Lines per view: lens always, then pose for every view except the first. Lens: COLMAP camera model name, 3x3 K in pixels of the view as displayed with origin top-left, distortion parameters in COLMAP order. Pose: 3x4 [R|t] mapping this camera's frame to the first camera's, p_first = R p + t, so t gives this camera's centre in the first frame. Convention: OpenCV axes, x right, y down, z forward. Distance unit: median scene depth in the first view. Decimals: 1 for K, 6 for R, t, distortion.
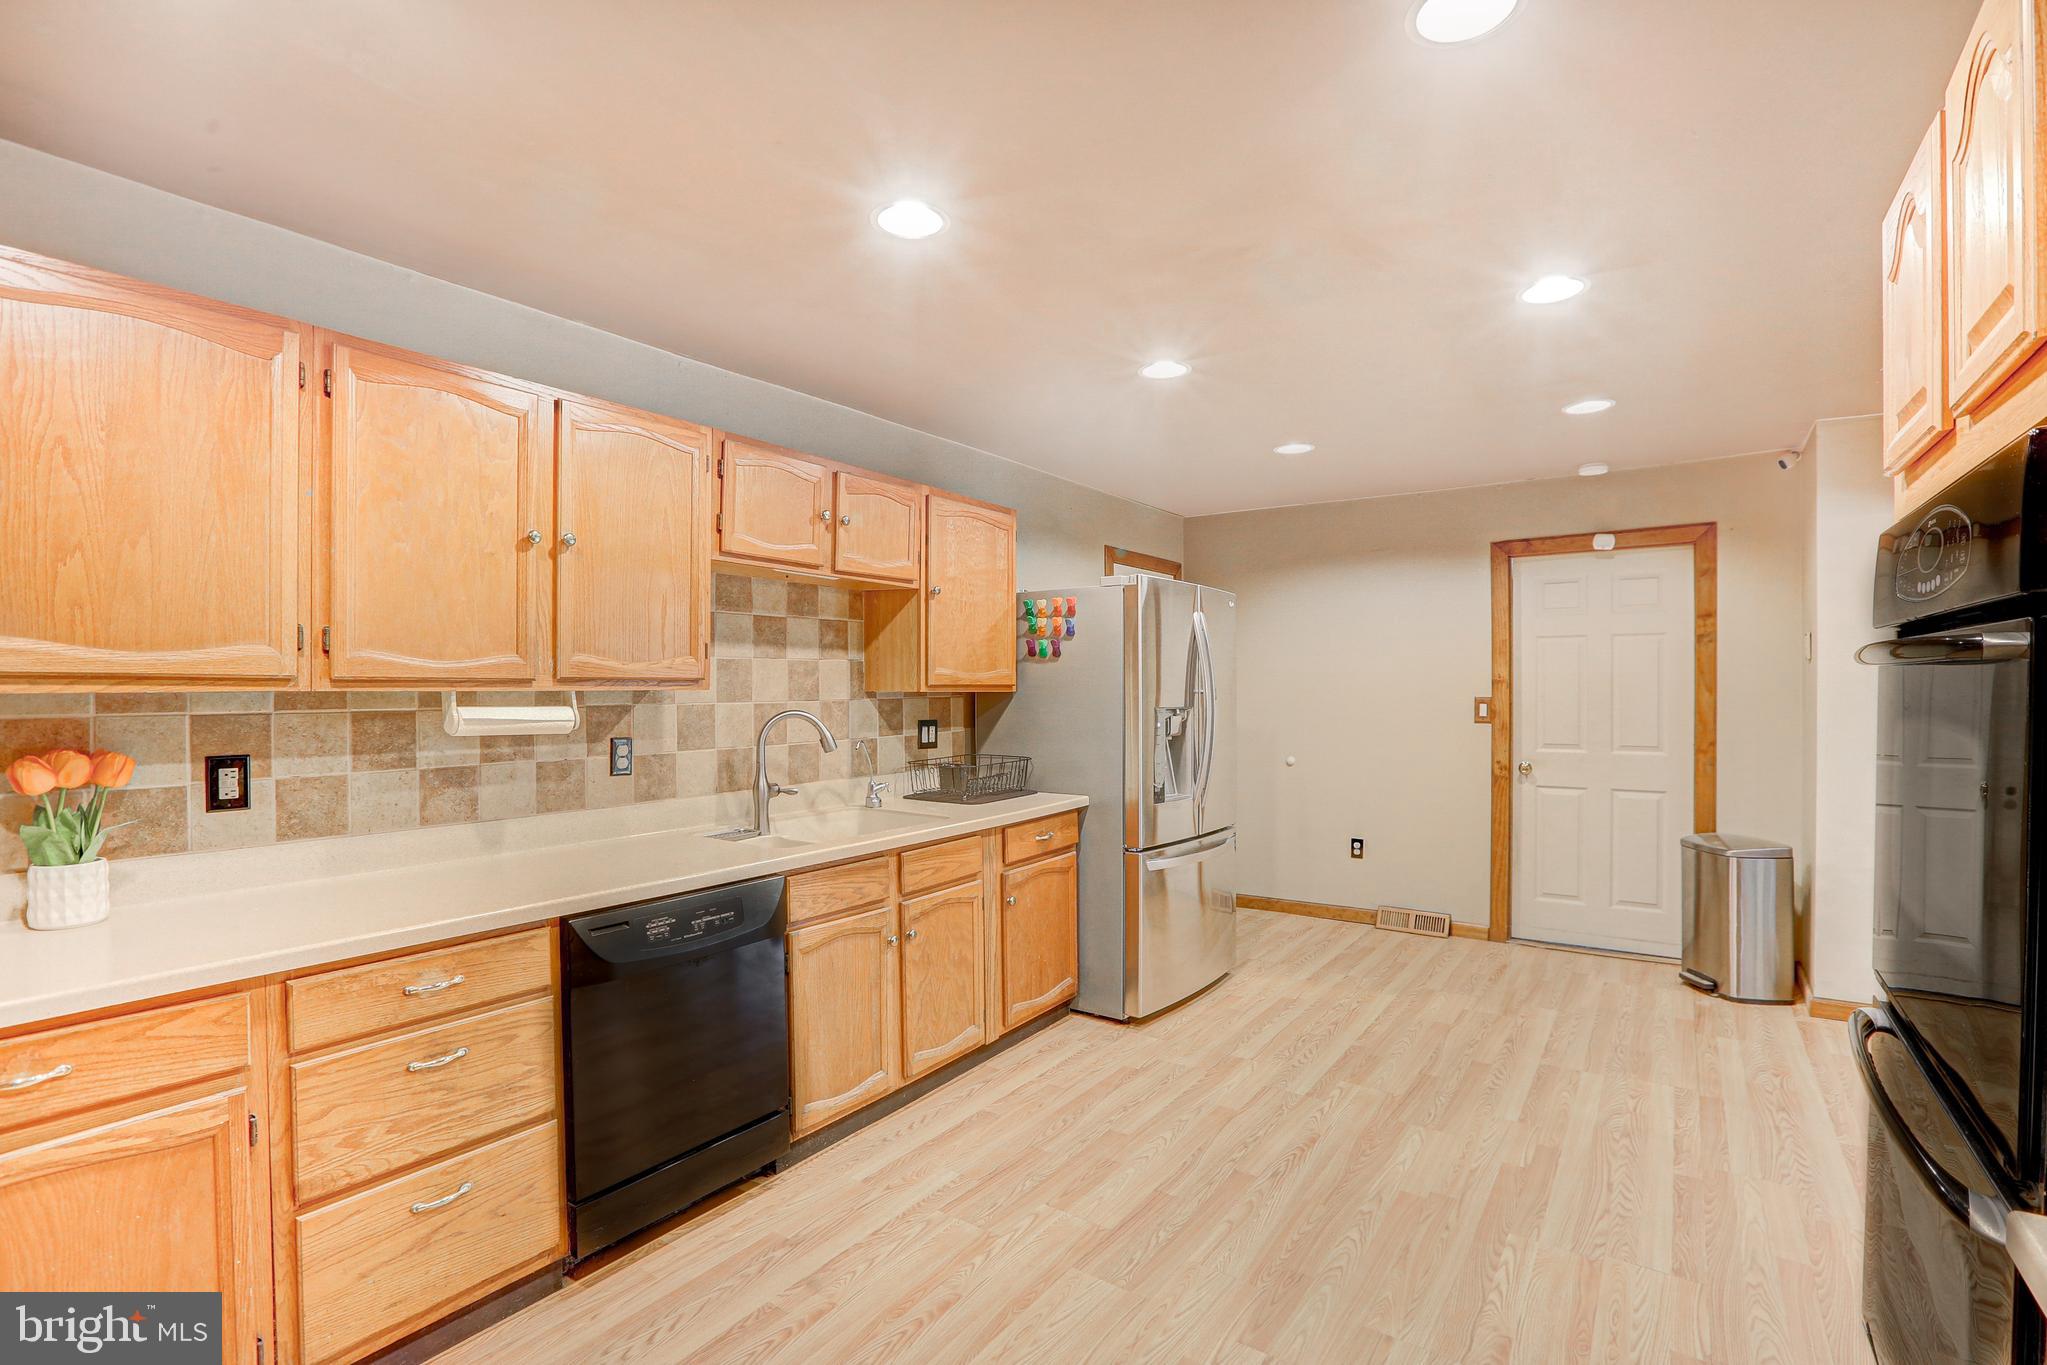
lens RADIAL K [[947.7, 0, 1038.1], [0, 947.7, 694.1], [0, 0, 1]] dist [-0.042854, 0.014941]
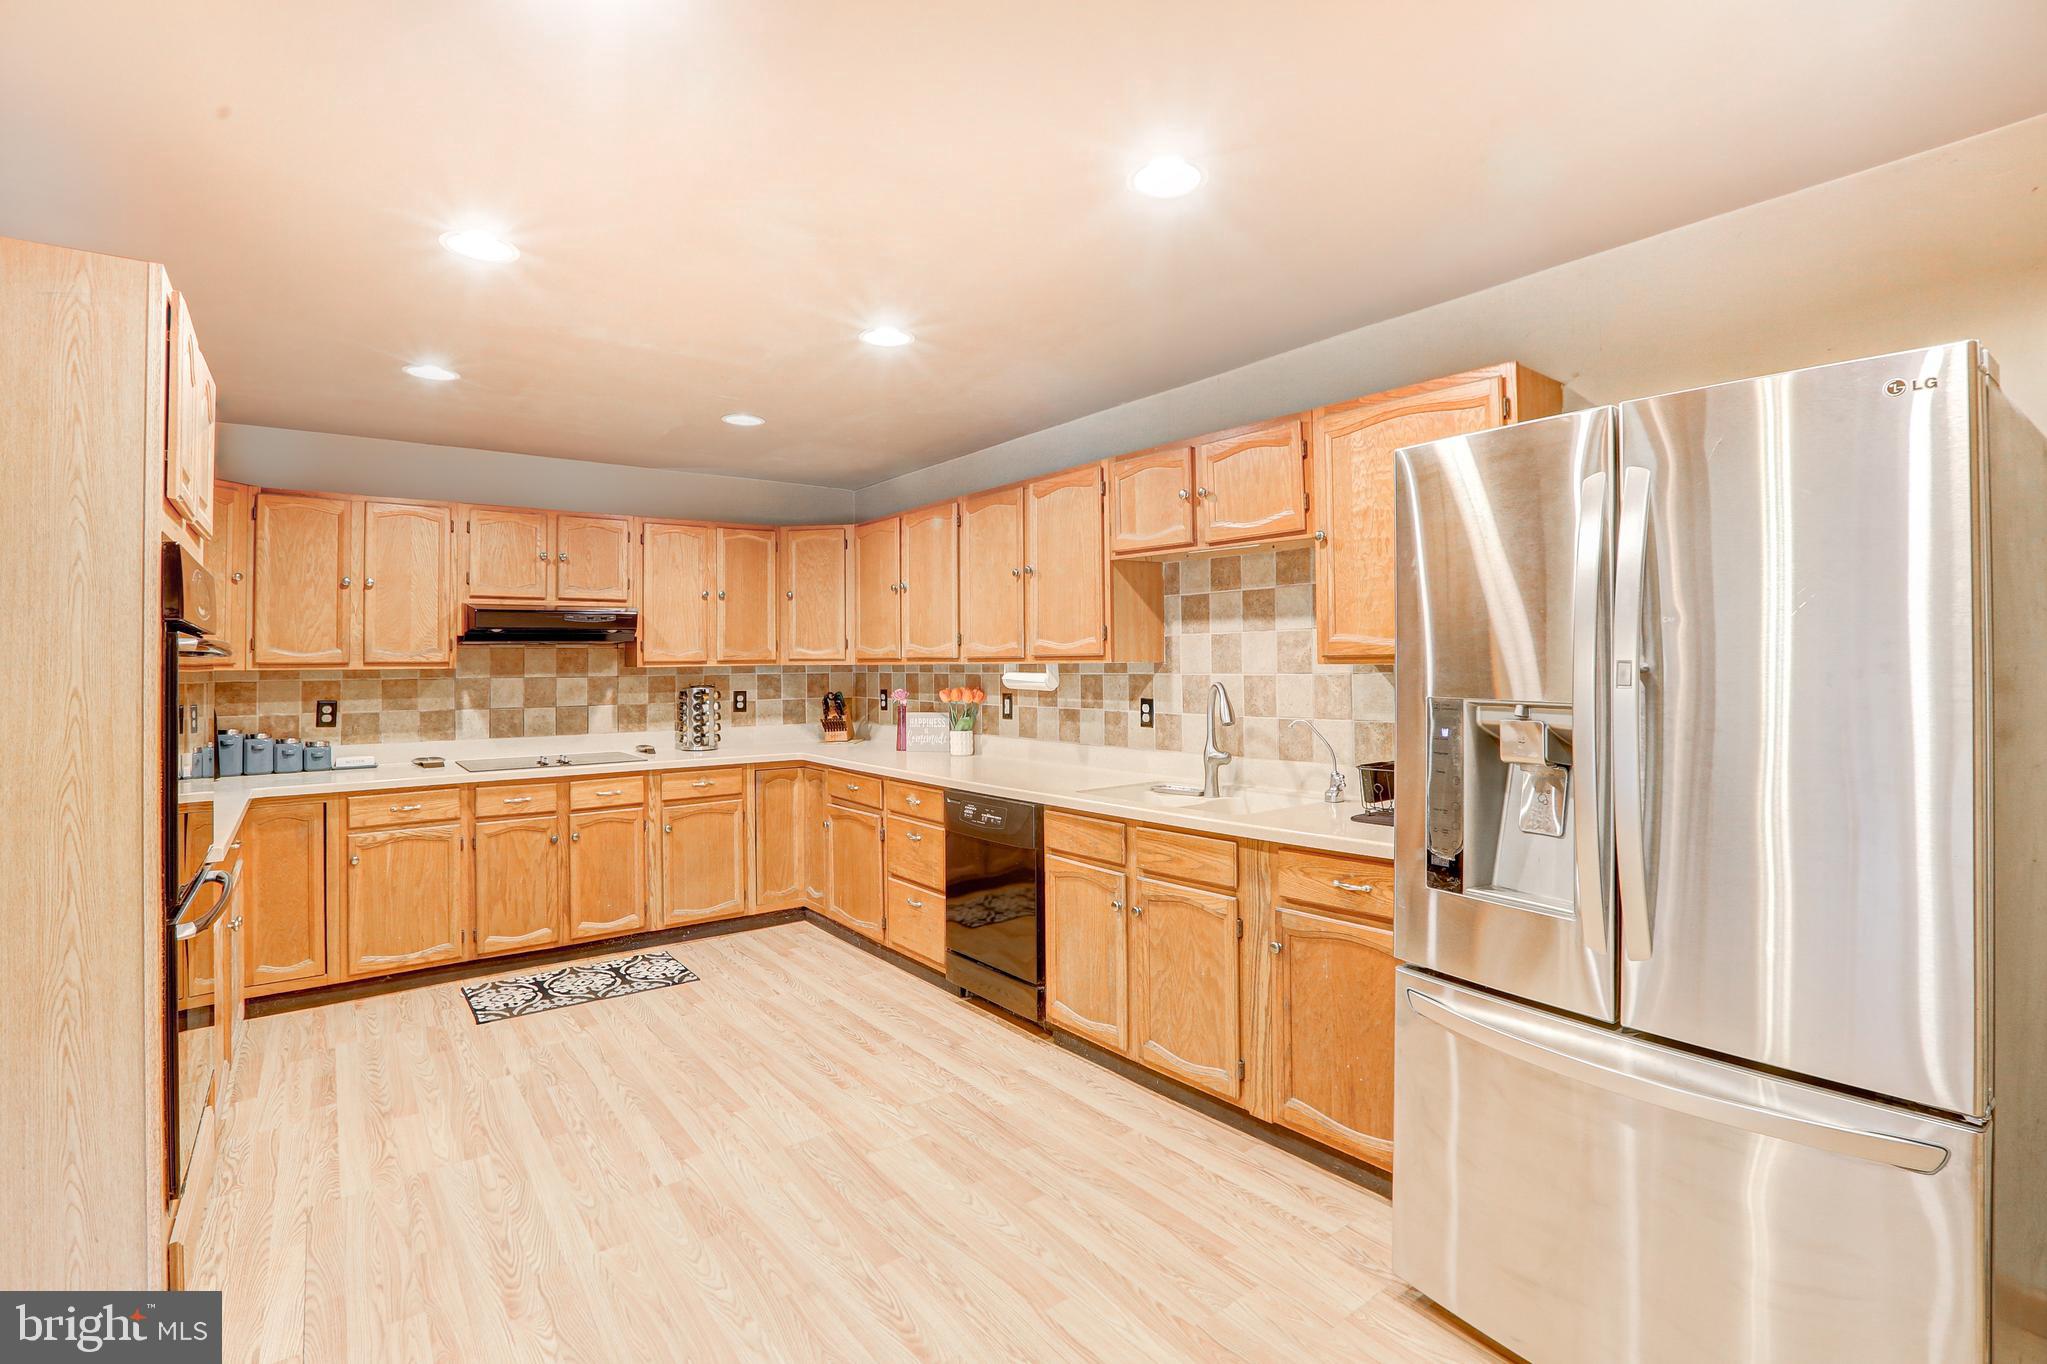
lens RADIAL K [[947.7, 0, 1024.8], [0, 947.7, 648.3], [0, 0, 1]] dist [-0.042854, 0.014941]
pose [[-0.309864, -0.011094, -0.950716, 0.770784], [0.002344, 0.999920, -0.012432, -0.007335], [0.950778, -0.006080, -0.309813, 1.095705]]
